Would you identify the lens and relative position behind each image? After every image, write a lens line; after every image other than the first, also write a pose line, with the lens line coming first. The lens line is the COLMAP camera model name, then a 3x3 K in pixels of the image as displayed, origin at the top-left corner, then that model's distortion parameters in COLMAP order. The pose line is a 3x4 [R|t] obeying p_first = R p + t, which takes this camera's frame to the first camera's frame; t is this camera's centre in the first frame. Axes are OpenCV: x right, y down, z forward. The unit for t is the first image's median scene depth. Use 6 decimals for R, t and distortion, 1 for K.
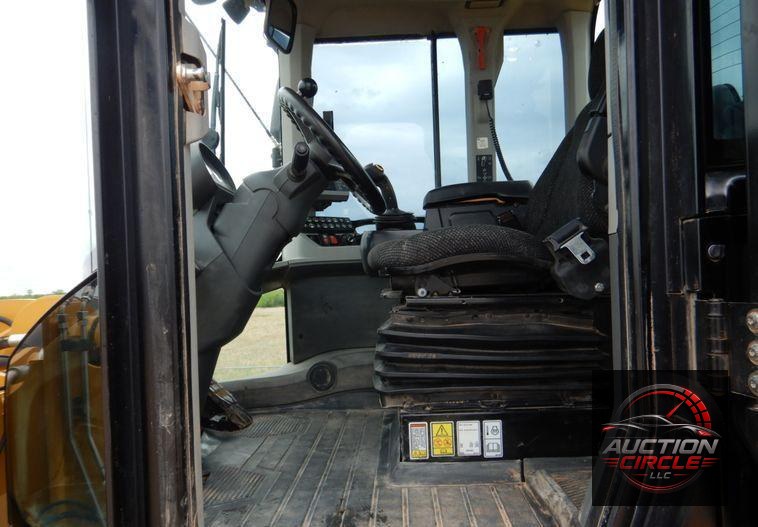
lens RADIAL K [[546.6, 0, 376.6], [0, 546.6, 283.5], [0, 0, 1]] dist [0.009653, 0.000101]
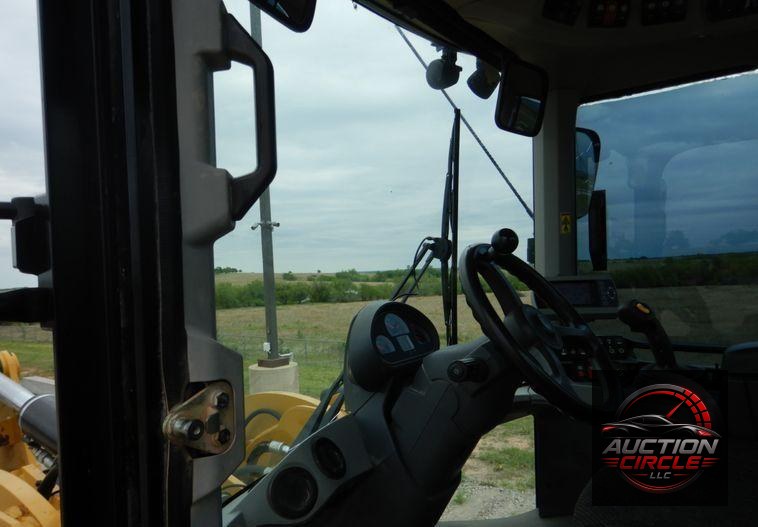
lens RADIAL K [[546.6, 0, 376.6], [0, 546.6, 283.5], [0, 0, 1]] dist [0.009653, 0.000101]
pose [[0.812284, 0.033588, -0.582294, 0.128858], [-0.008851, 0.998935, 0.045275, -0.264416], [0.583195, -0.031622, 0.811717, 0.244665]]
